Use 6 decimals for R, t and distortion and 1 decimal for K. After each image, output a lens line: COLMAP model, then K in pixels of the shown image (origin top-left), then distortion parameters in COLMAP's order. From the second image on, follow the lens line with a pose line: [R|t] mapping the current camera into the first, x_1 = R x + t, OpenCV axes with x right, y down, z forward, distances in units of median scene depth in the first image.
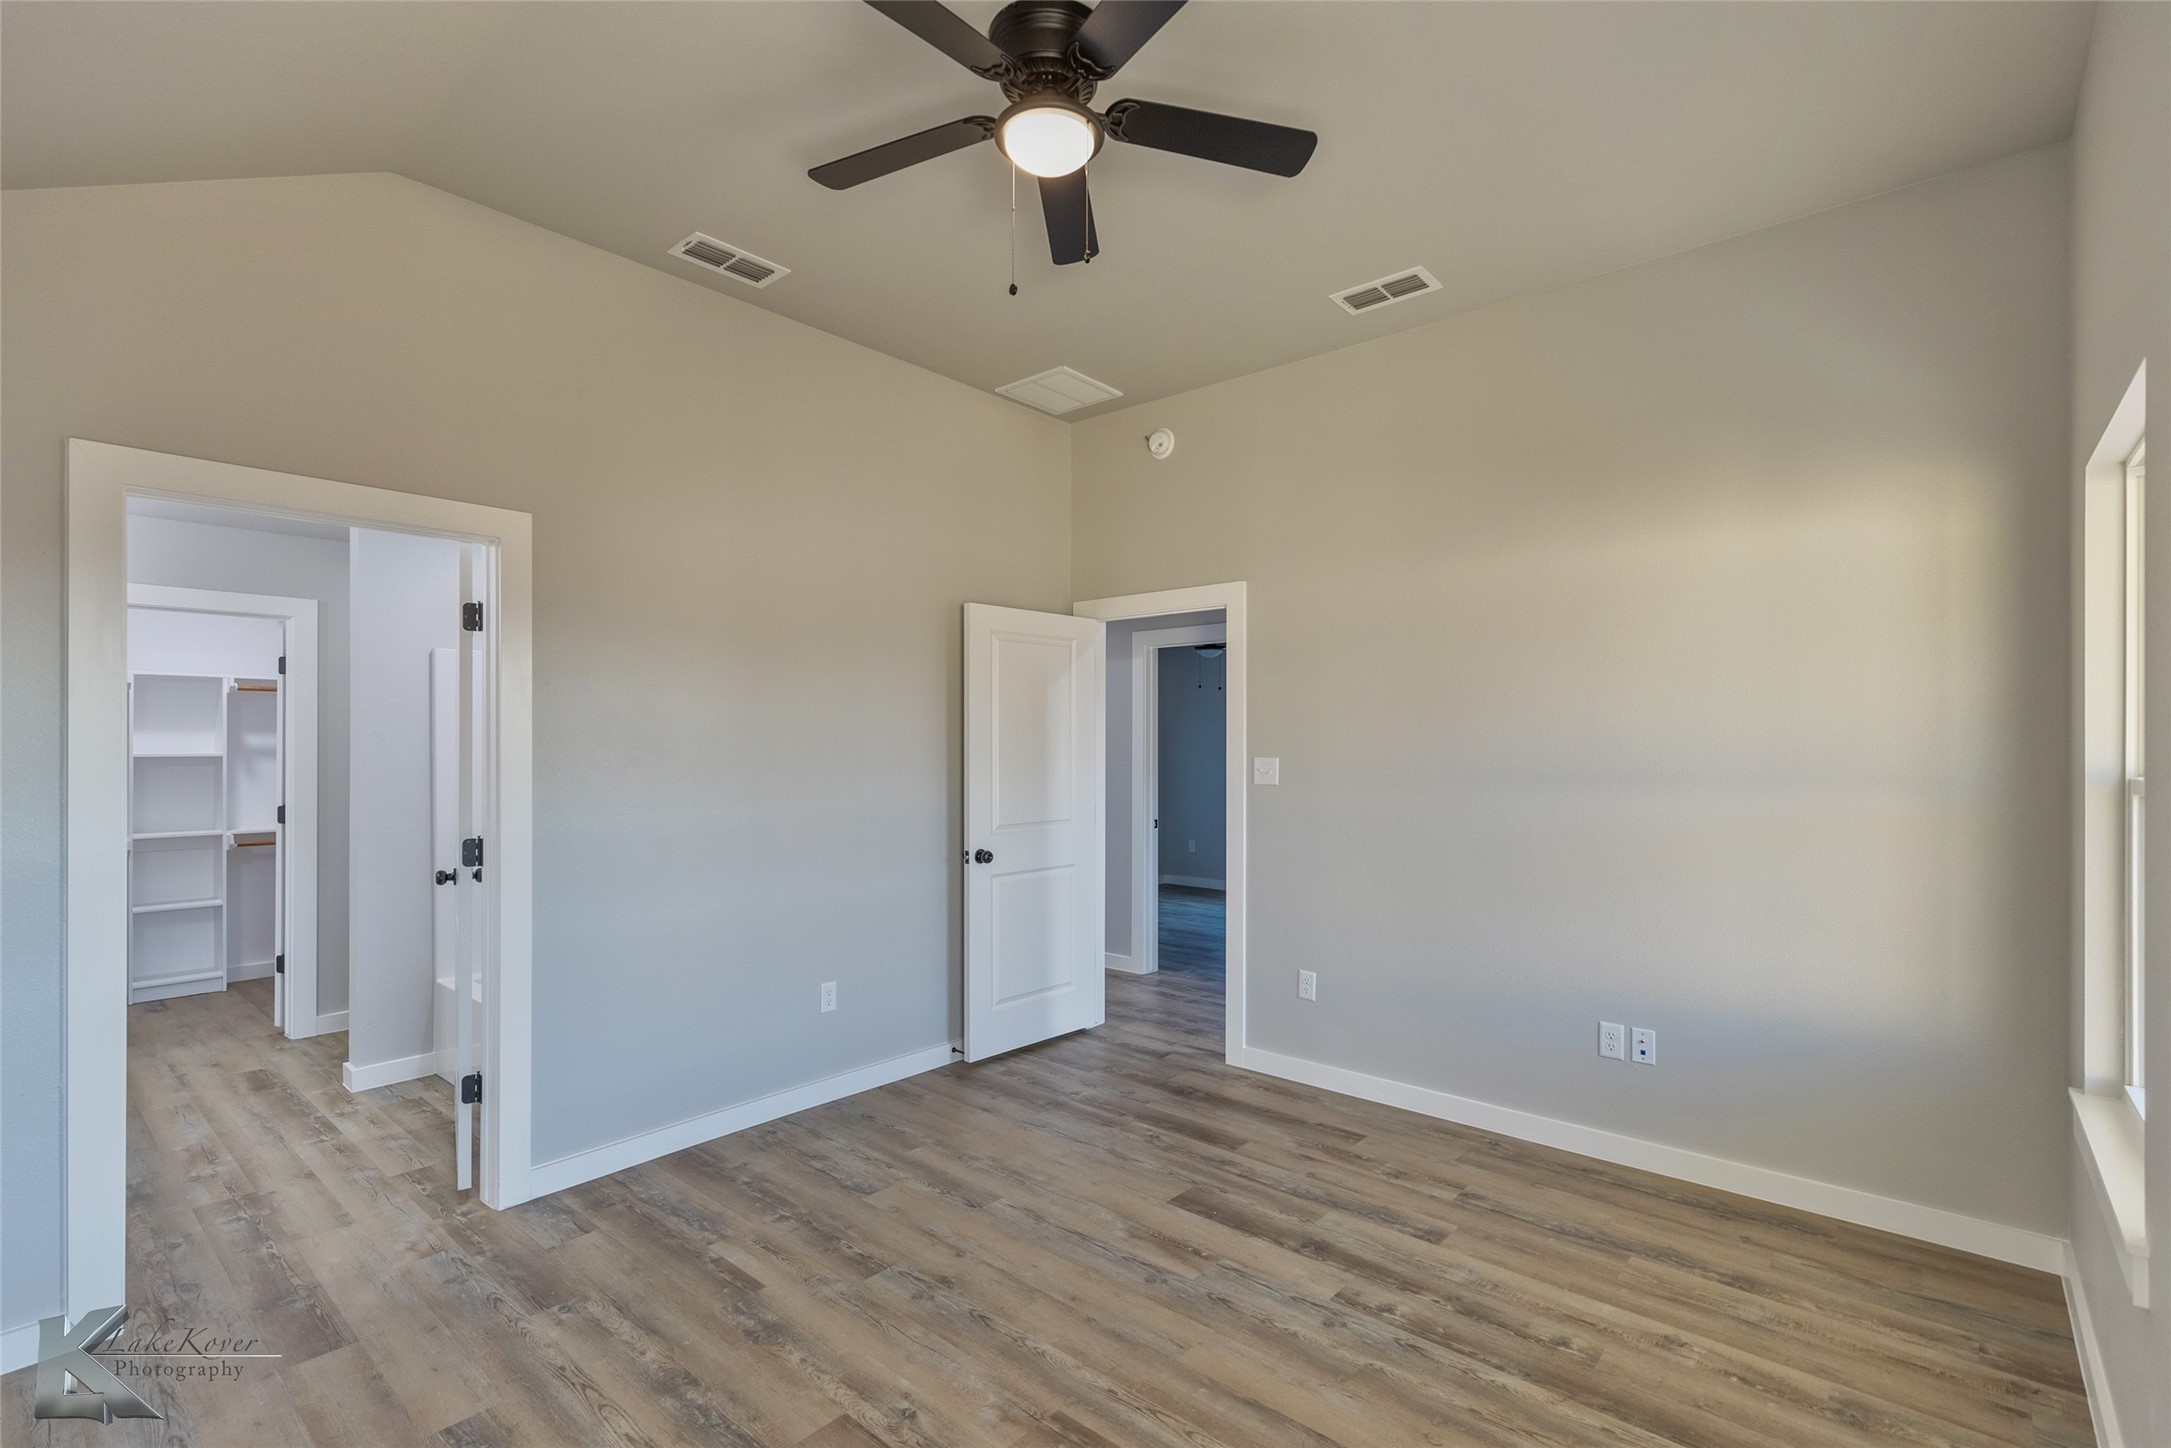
lens RADIAL K [[983.7, 0, 1075.6], [0, 983.7, 733.2], [0, 0, 1]] dist [0.002289, -0.000672]
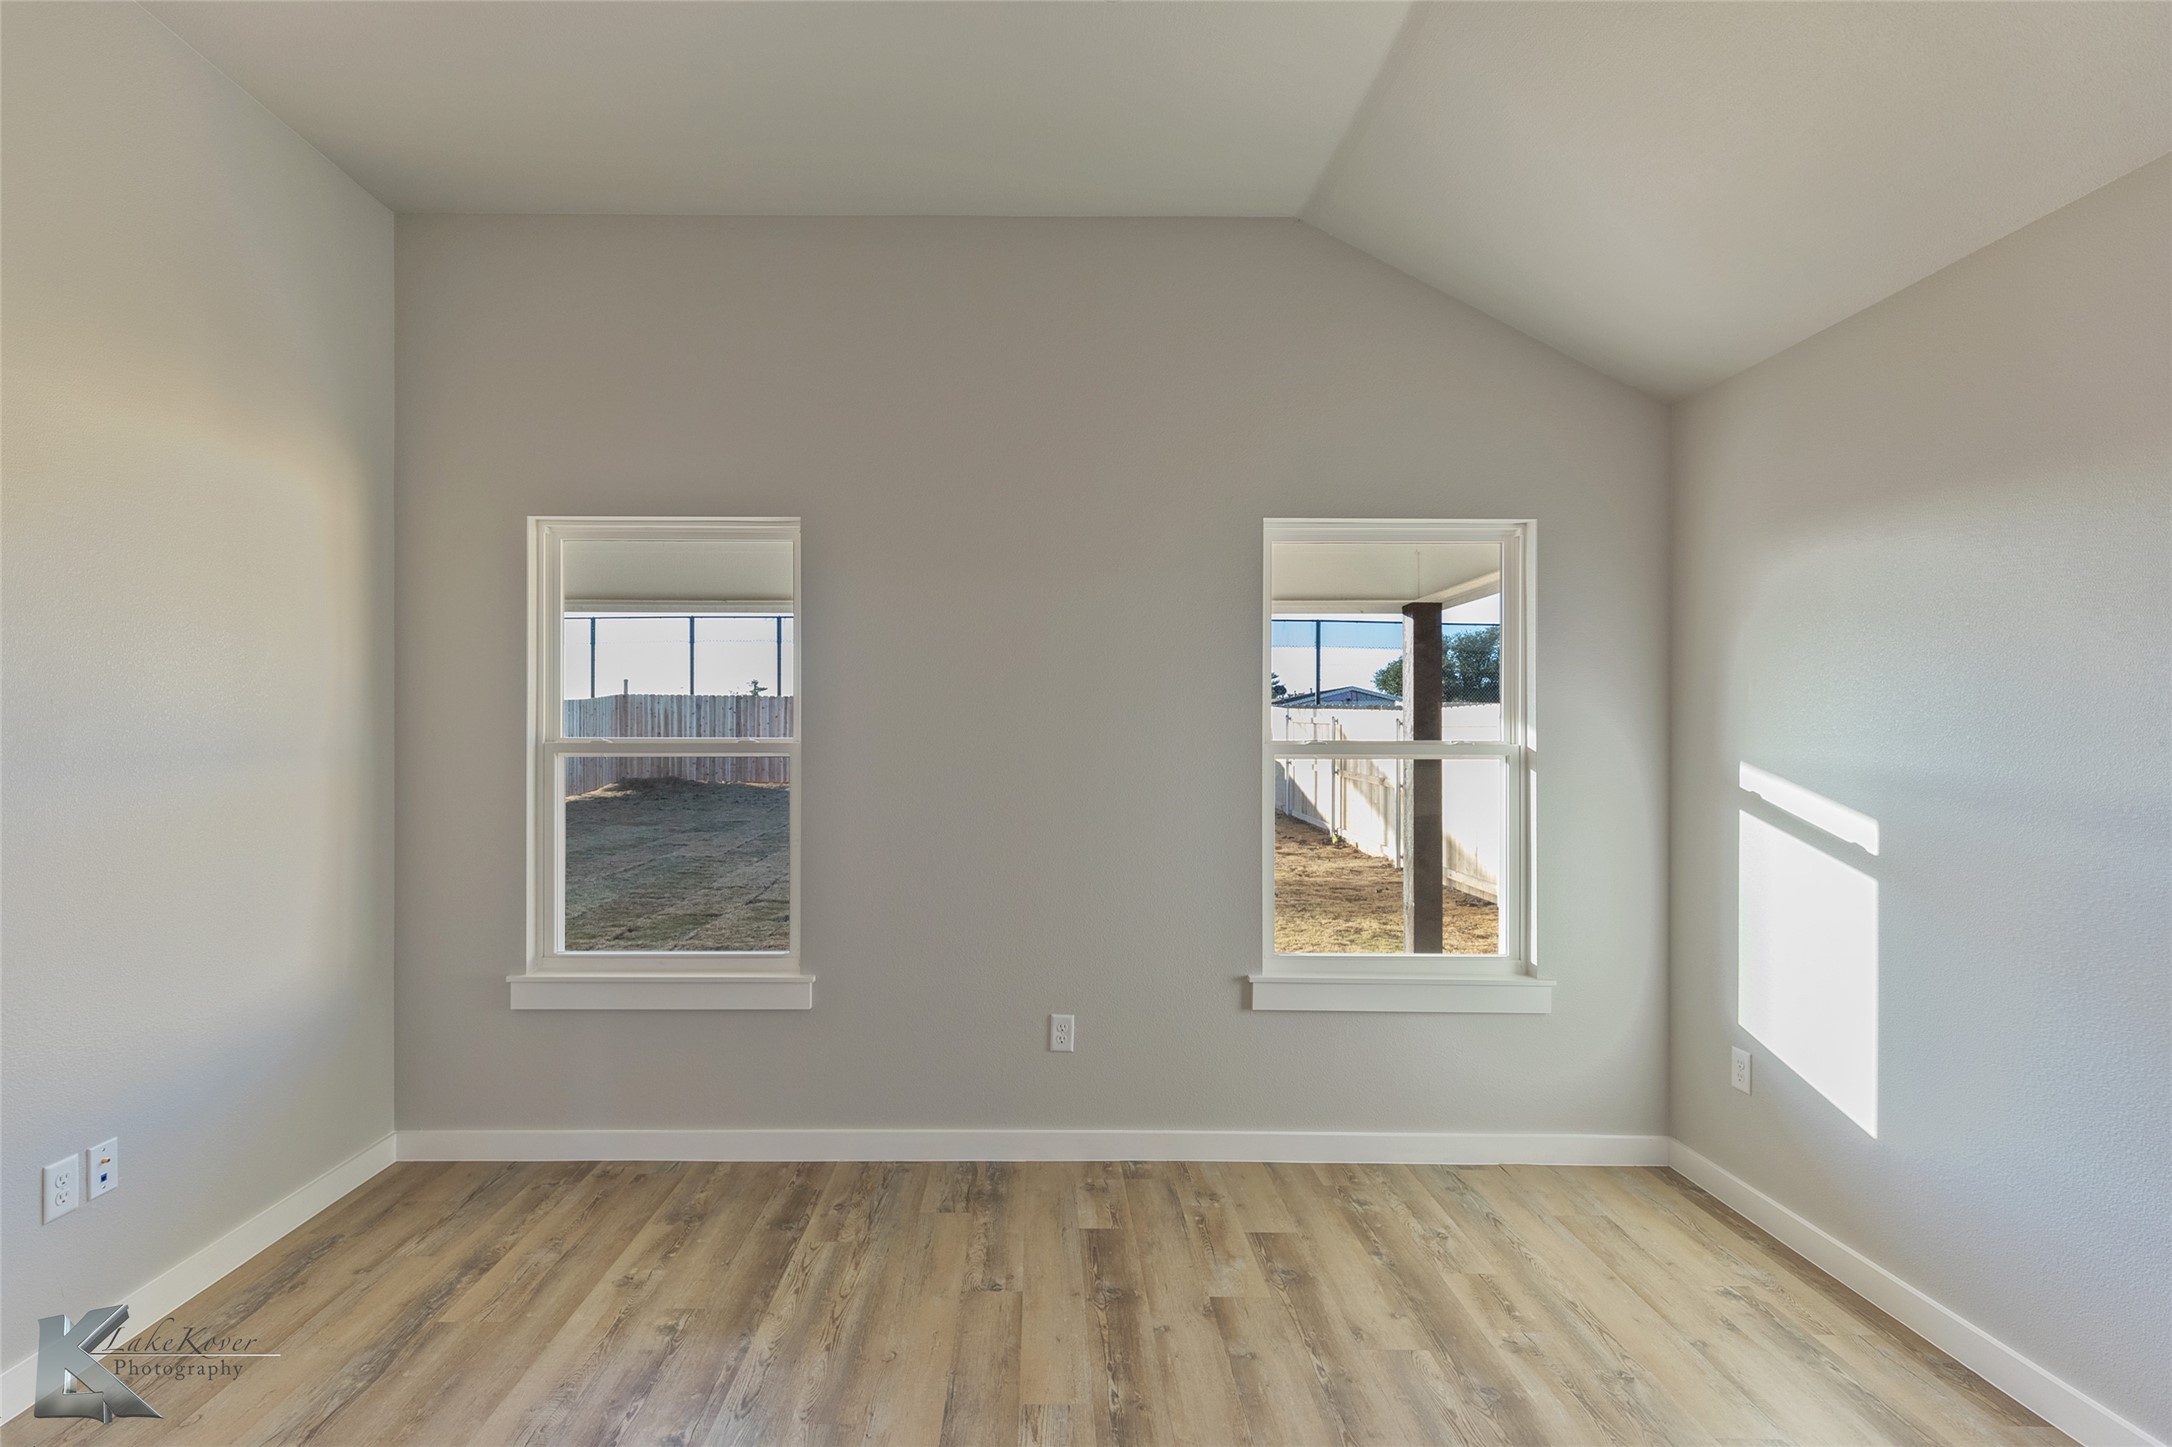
lens RADIAL K [[984.2, 0, 1071.2], [0, 984.2, 725.6], [0, 0, 1]] dist [0.002289, -0.000672]
pose [[-0.665035, -0.000239, 0.746812, -0.464212], [-0.005428, 0.999975, -0.004514, 0.028985], [-0.746792, -0.007056, -0.665020, 1.285690]]
